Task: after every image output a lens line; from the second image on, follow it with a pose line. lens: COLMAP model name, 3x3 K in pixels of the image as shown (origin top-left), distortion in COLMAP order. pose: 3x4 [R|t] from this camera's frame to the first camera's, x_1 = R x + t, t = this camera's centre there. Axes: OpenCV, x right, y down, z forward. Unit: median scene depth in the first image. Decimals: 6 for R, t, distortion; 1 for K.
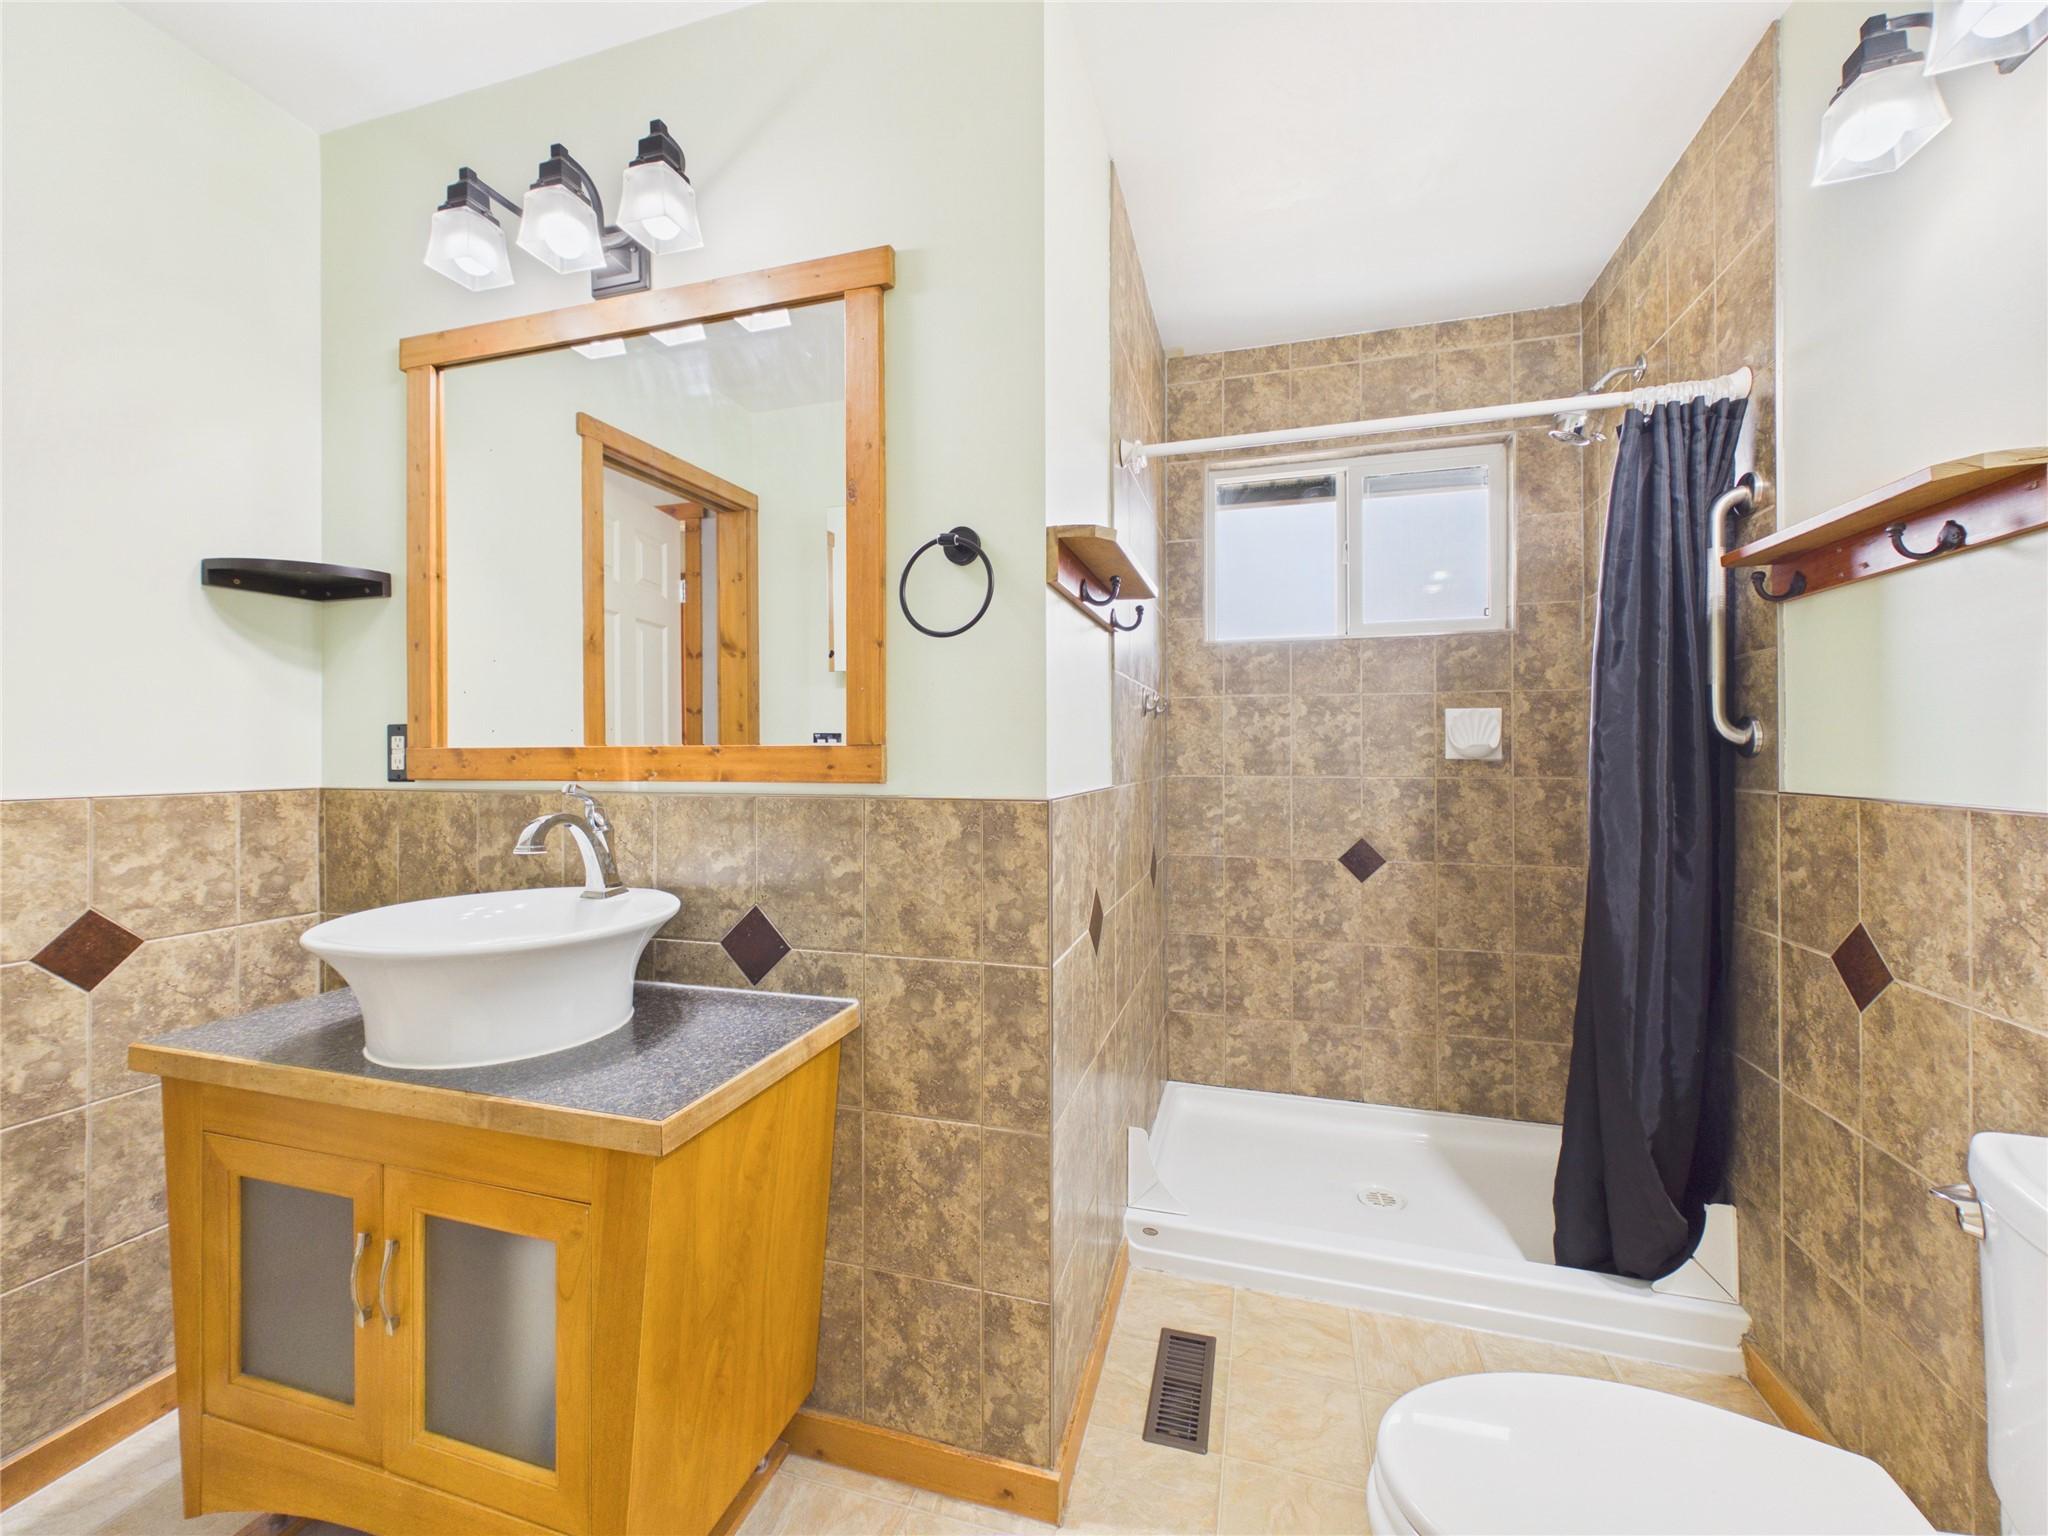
lens RADIAL K [[828.8, 0, 1021.3], [0, 828.8, 757.2], [0, 0, 1]] dist [0.000330, 0.000170]
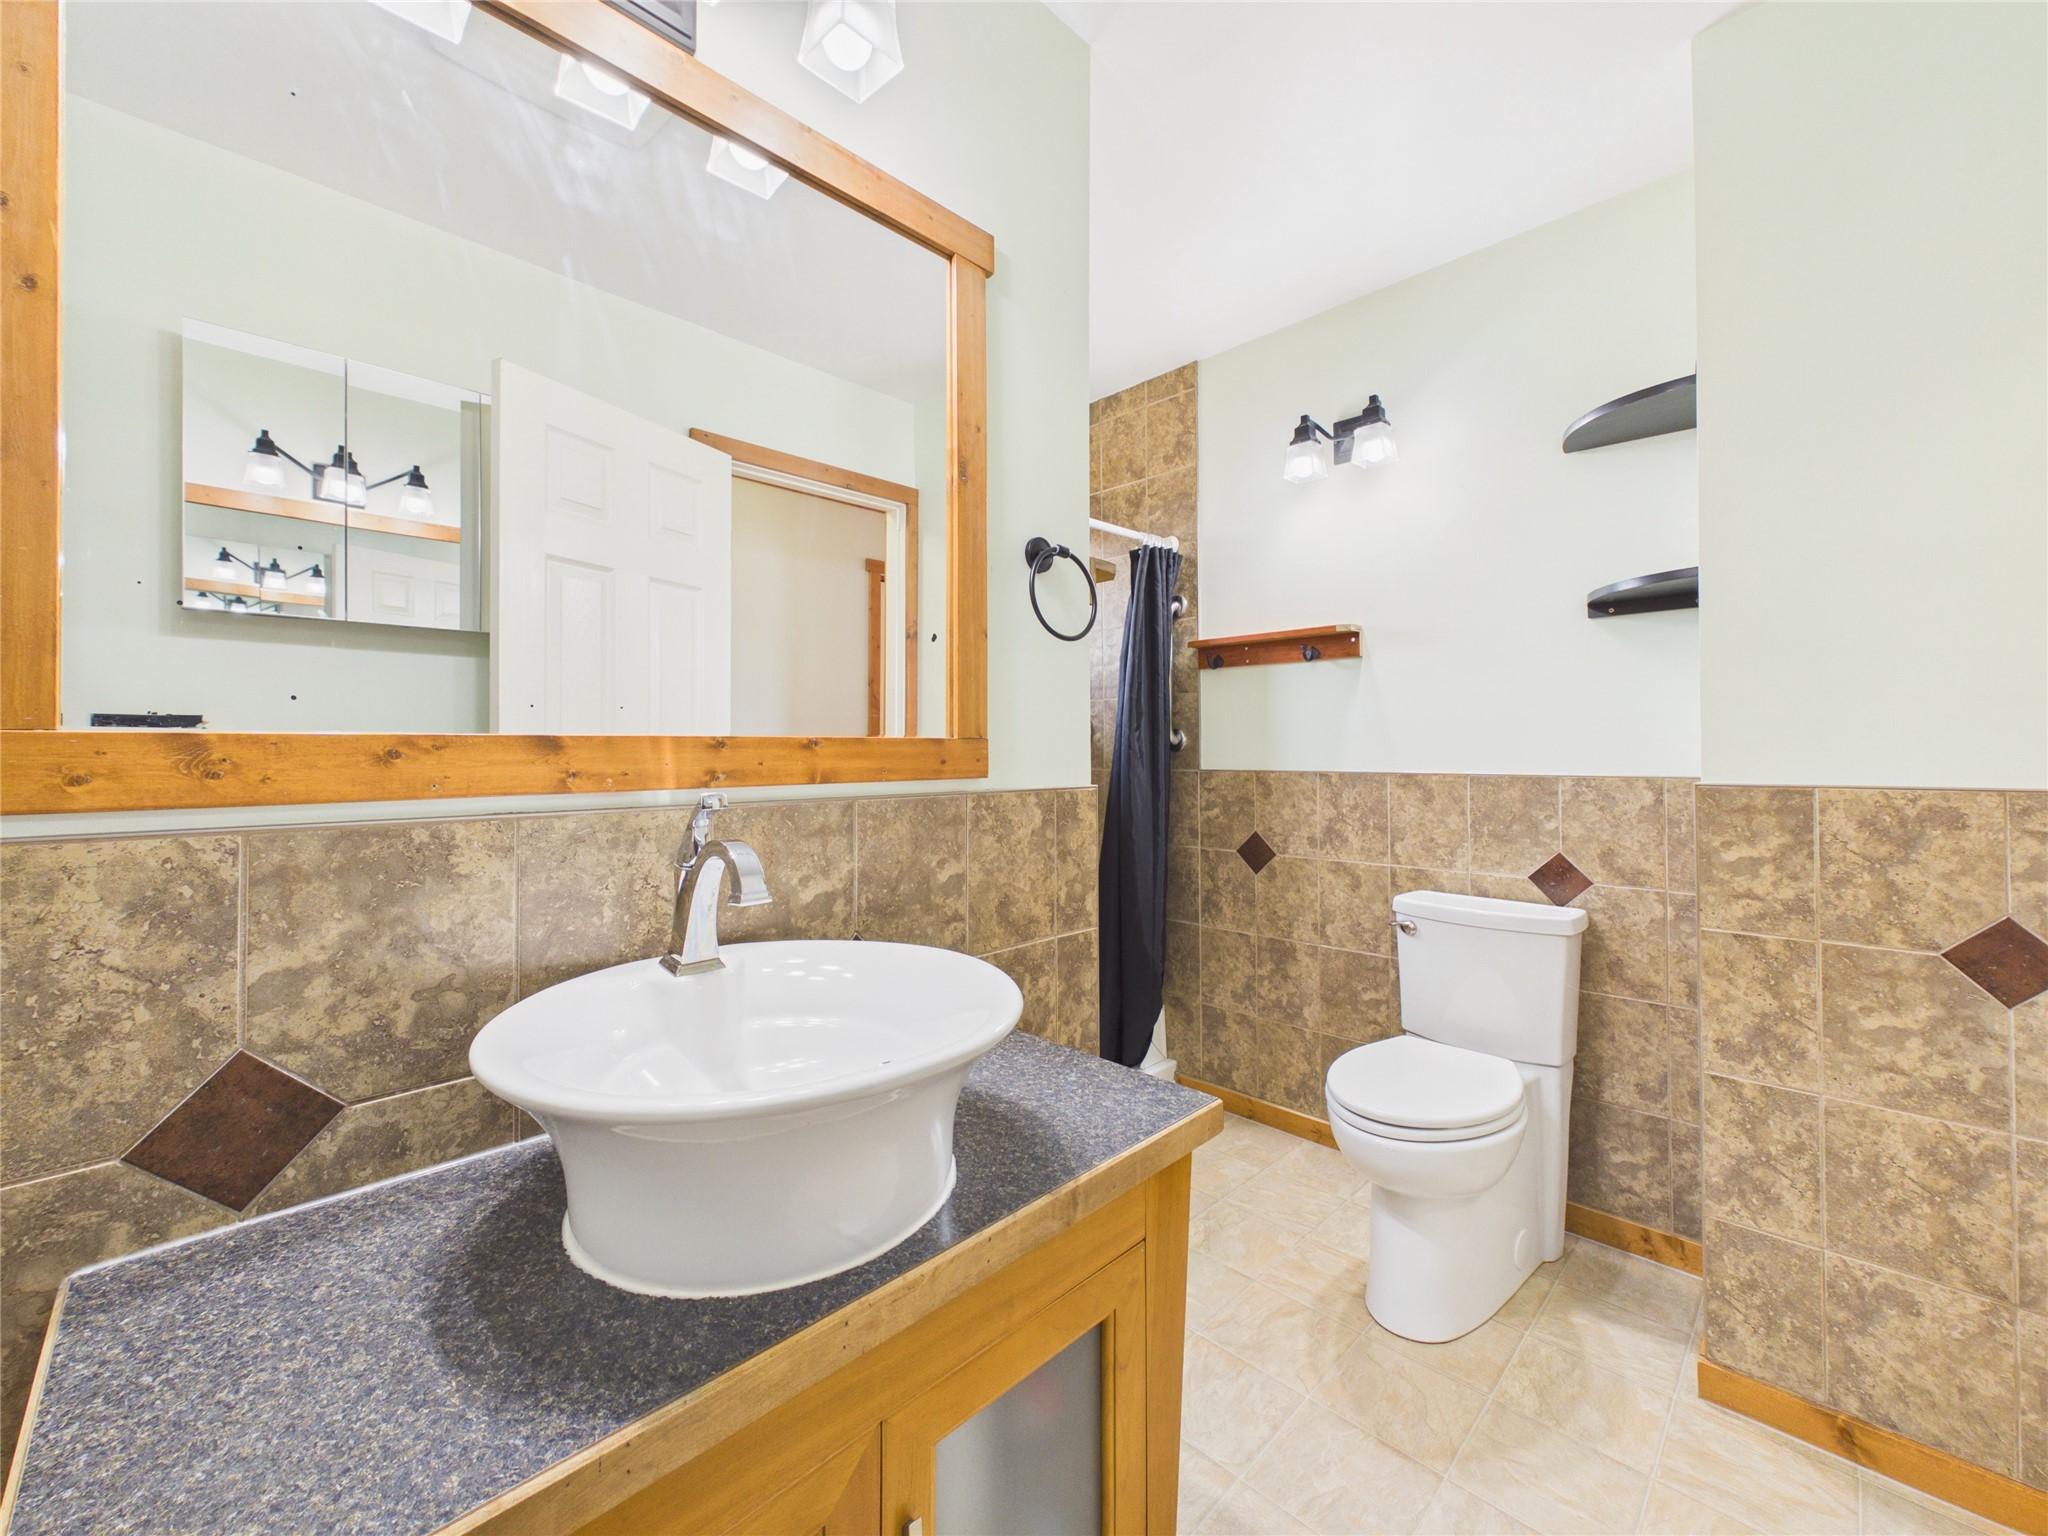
lens RADIAL K [[828.8, 0, 1021.5], [0, 828.8, 753.0], [0, 0, 1]] dist [0.000330, 0.000170]
pose [[0.476808, -0.002355, 0.879004, -0.999270], [0.009813, 0.999948, -0.002645, 0.005297], [-0.878952, 0.009887, 0.476807, 0.491956]]
